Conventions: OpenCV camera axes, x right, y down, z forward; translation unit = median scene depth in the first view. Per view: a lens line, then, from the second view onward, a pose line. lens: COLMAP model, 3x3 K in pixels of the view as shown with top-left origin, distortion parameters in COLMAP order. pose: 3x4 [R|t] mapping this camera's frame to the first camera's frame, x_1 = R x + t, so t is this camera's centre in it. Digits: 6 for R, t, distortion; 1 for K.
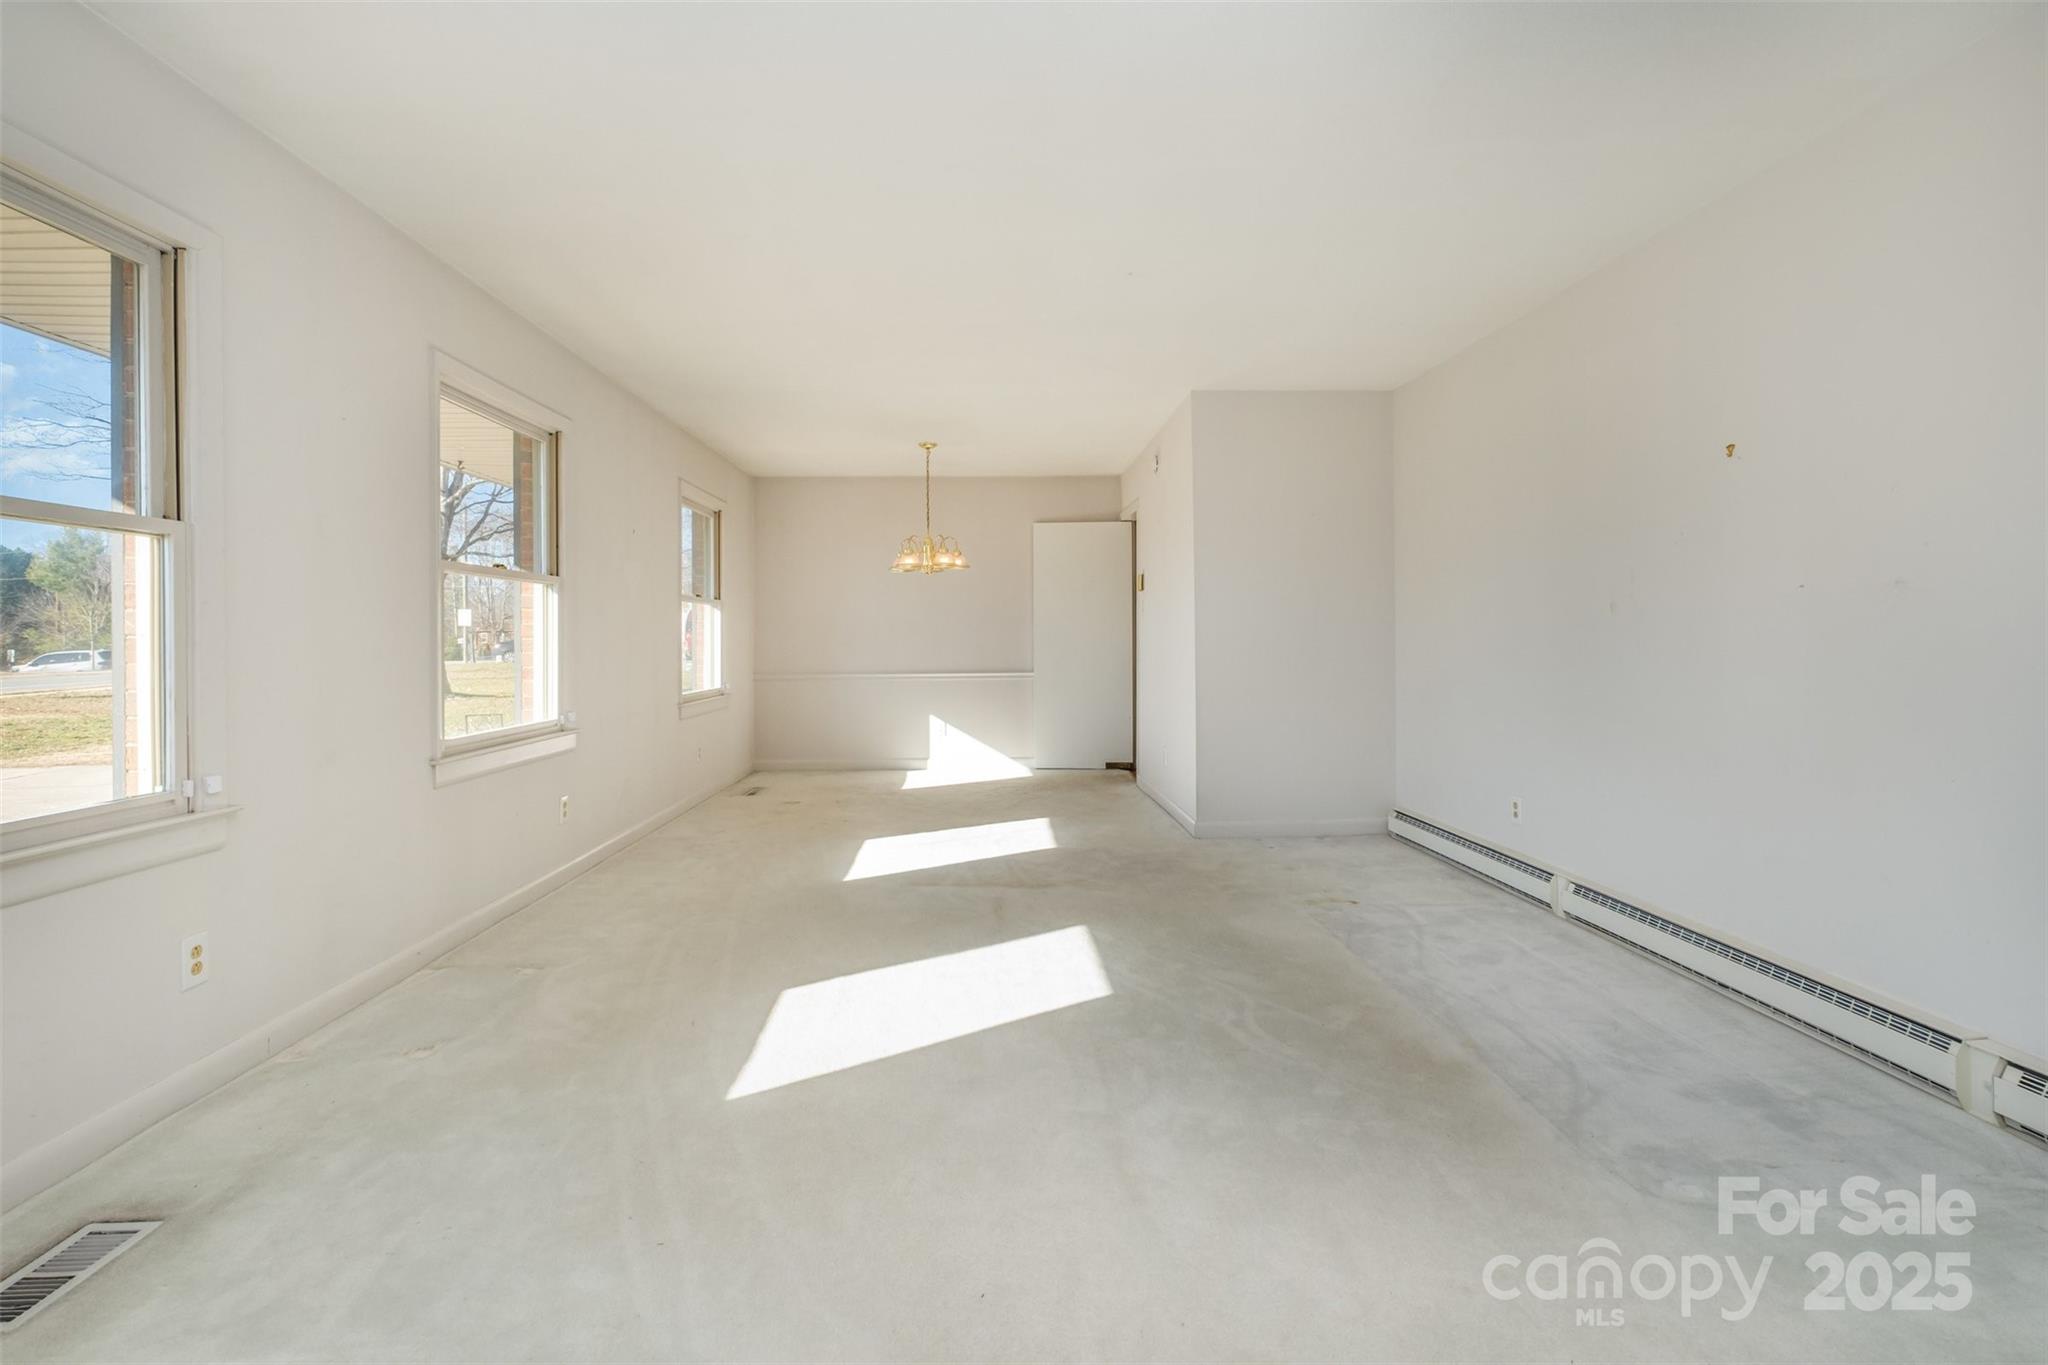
lens RADIAL K [[964.7, 0, 1021.1], [0, 964.7, 629.6], [0, 0, 1]] dist [-0.000882, -0.000034]
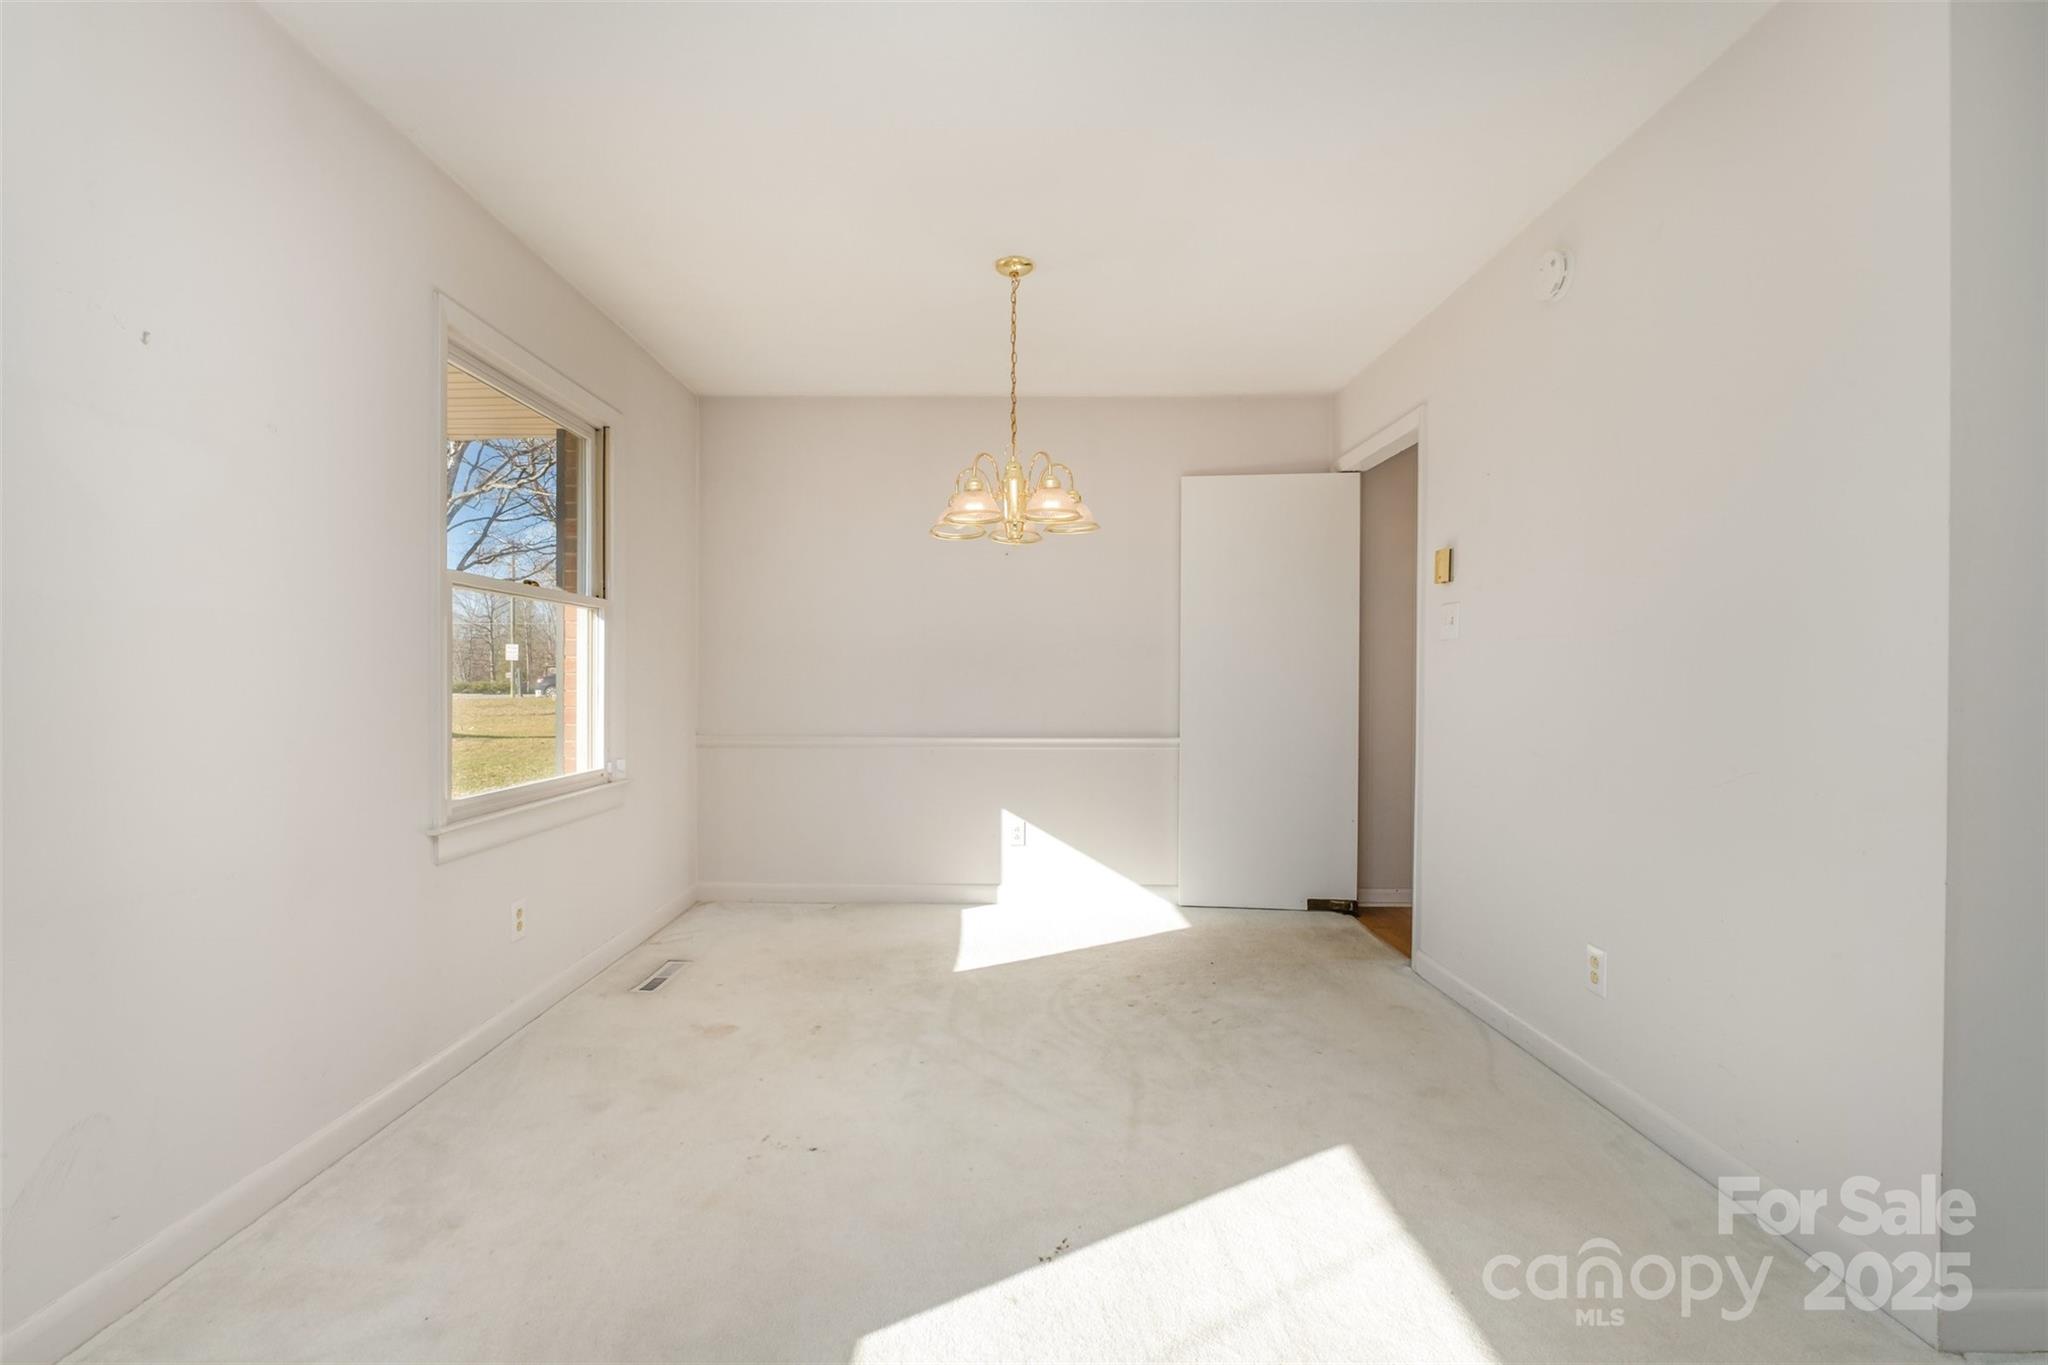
lens RADIAL K [[900.1, 0, 999.2], [0, 900.1, 667.4], [0, 0, 1]] dist [-0.001791, -0.000191]
pose [[0.998230, 0.009012, -0.058791, -0.069079], [-0.009169, 0.999955, -0.002408, 0.005306], [0.058767, 0.002943, 0.998267, 0.506222]]
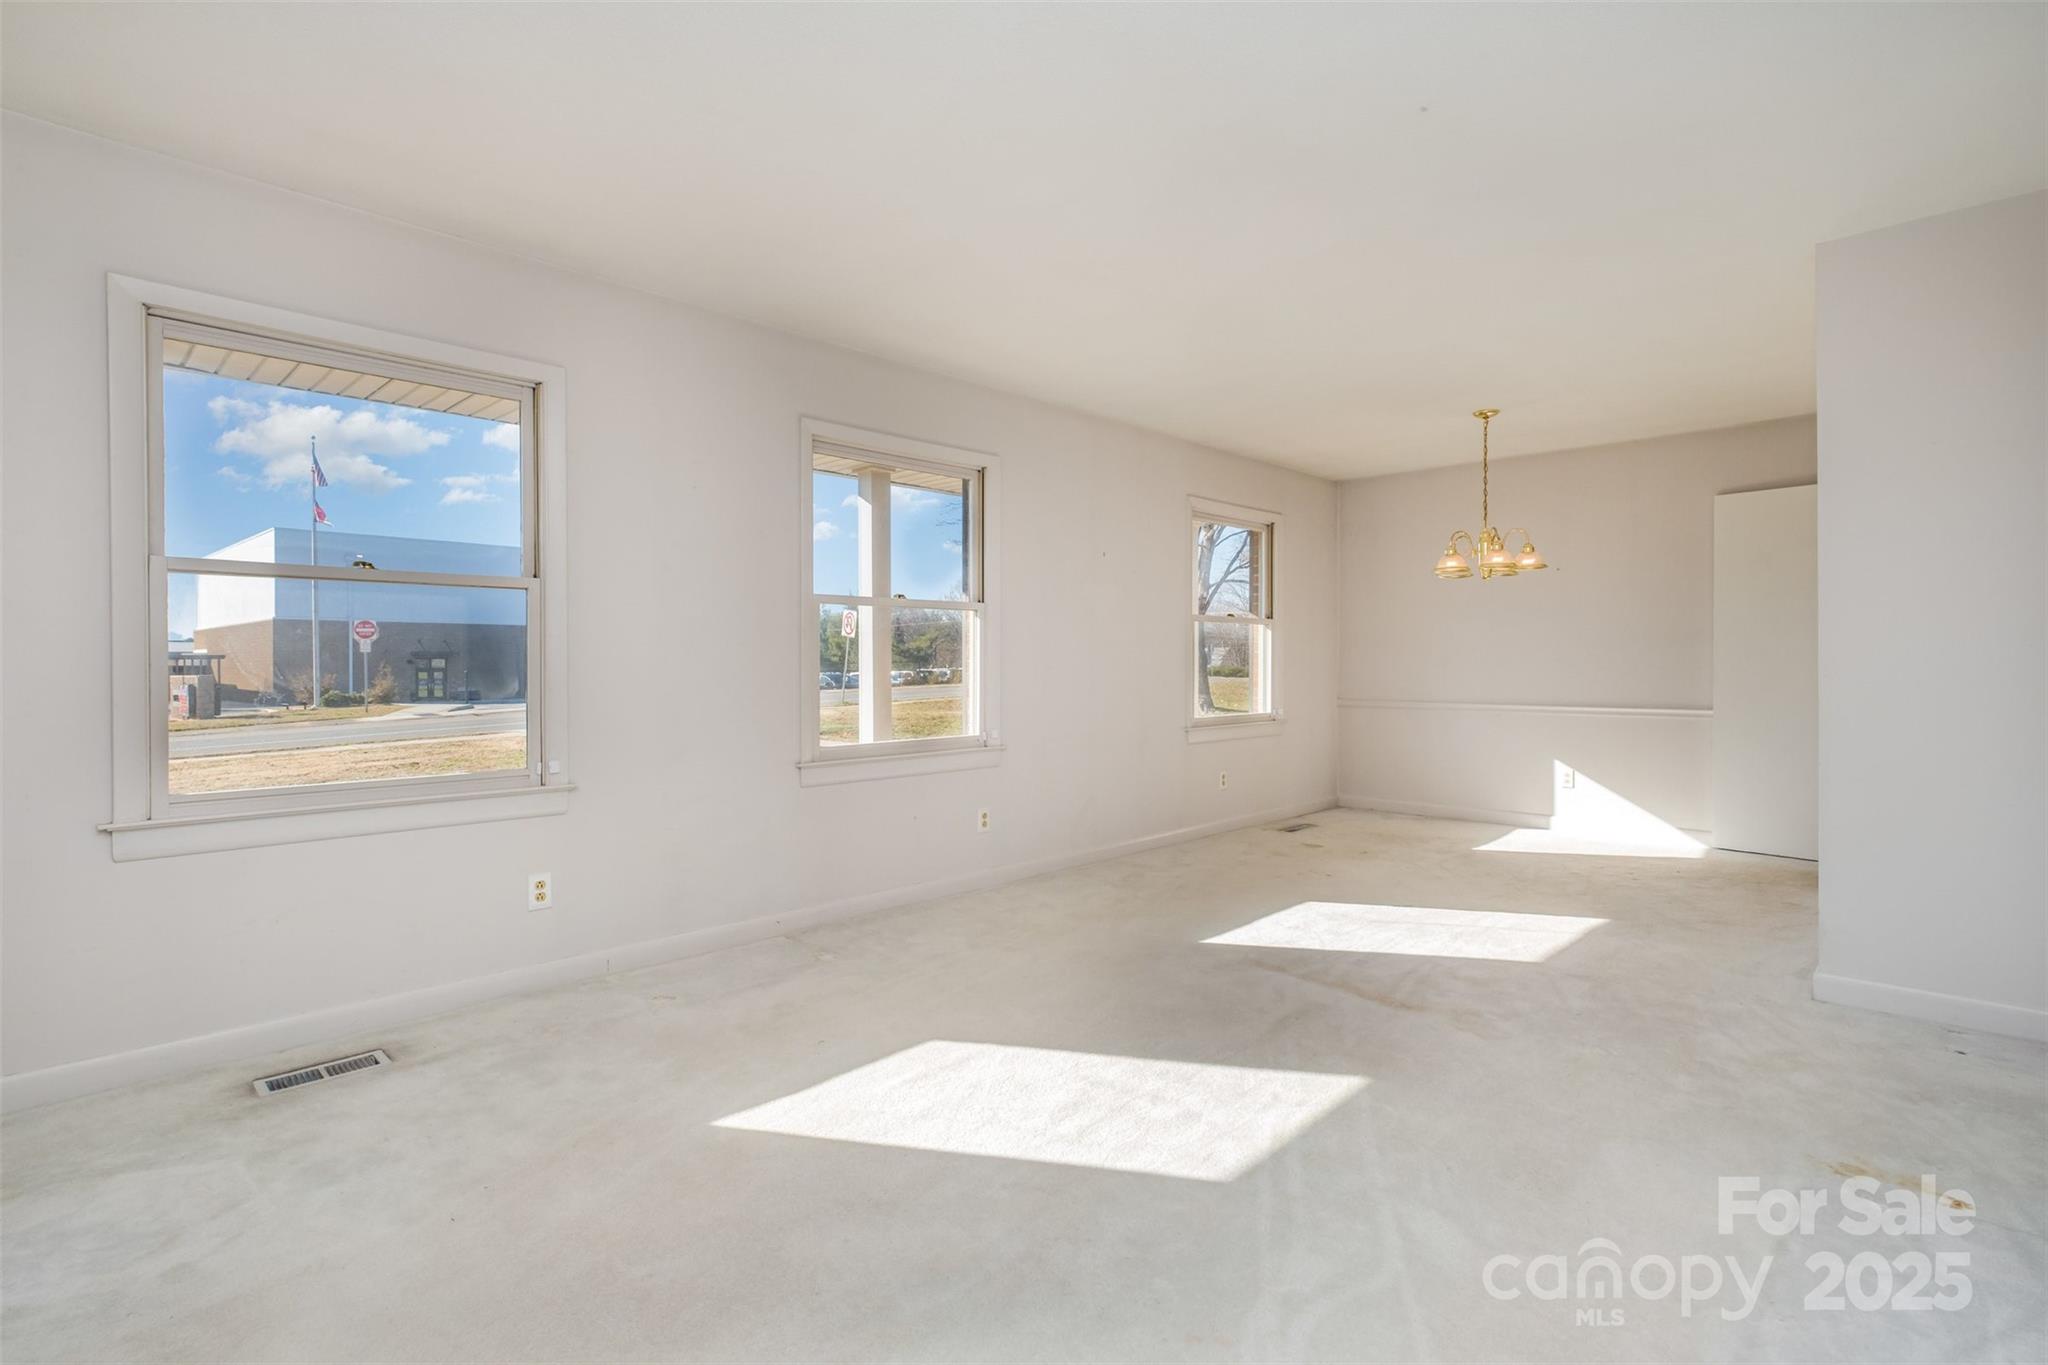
lens RADIAL K [[973.2, 0, 1022.4], [0, 973.2, 661.5], [0, 0, 1]] dist [-0.001007, 0.000072]
pose [[0.683473, 0.006305, -0.729948, 0.201948], [0.003499, 0.999923, 0.011913, -0.001537], [0.729967, -0.010696, 0.683399, 0.169934]]
